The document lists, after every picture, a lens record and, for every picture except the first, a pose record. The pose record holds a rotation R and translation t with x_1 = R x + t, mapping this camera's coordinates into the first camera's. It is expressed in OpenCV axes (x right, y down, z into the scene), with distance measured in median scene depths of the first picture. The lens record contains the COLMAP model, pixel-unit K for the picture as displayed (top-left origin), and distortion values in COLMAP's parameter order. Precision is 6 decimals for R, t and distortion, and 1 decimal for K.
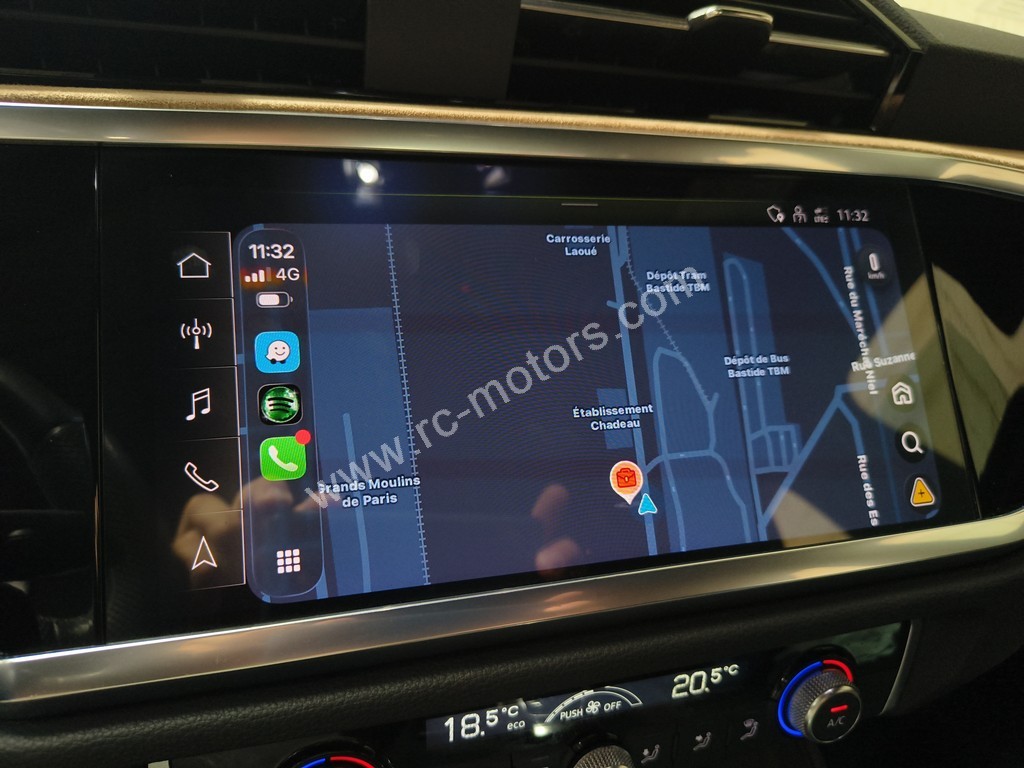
lens RADIAL K [[715.1, 0, 581.8], [0, 715.1, 389.2], [0, 0, 1]] dist [-0.006500, -0.019659]
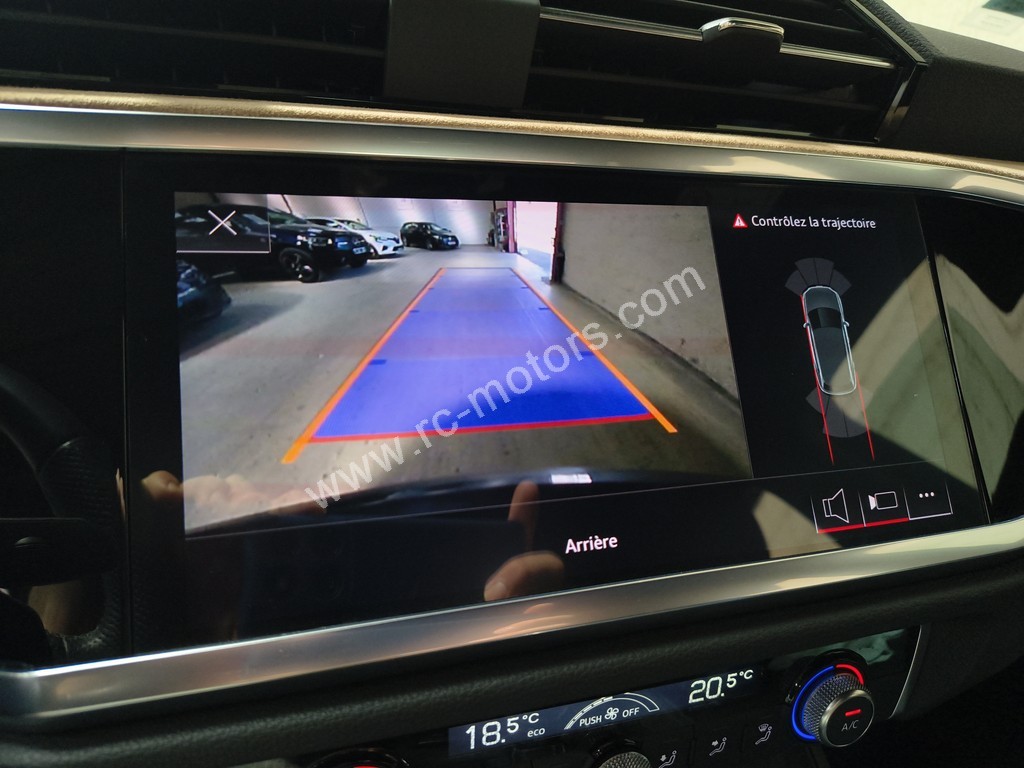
lens RADIAL K [[715.1, 0, 518.0], [0, 715.1, 386.7], [0, 0, 1]] dist [-0.006500, -0.019659]
pose [[0.999823, 0.000214, 0.018826, -0.134005], [-0.000097, 0.999981, -0.006217, -0.007359], [-0.018827, 0.006214, 0.999803, -0.002426]]
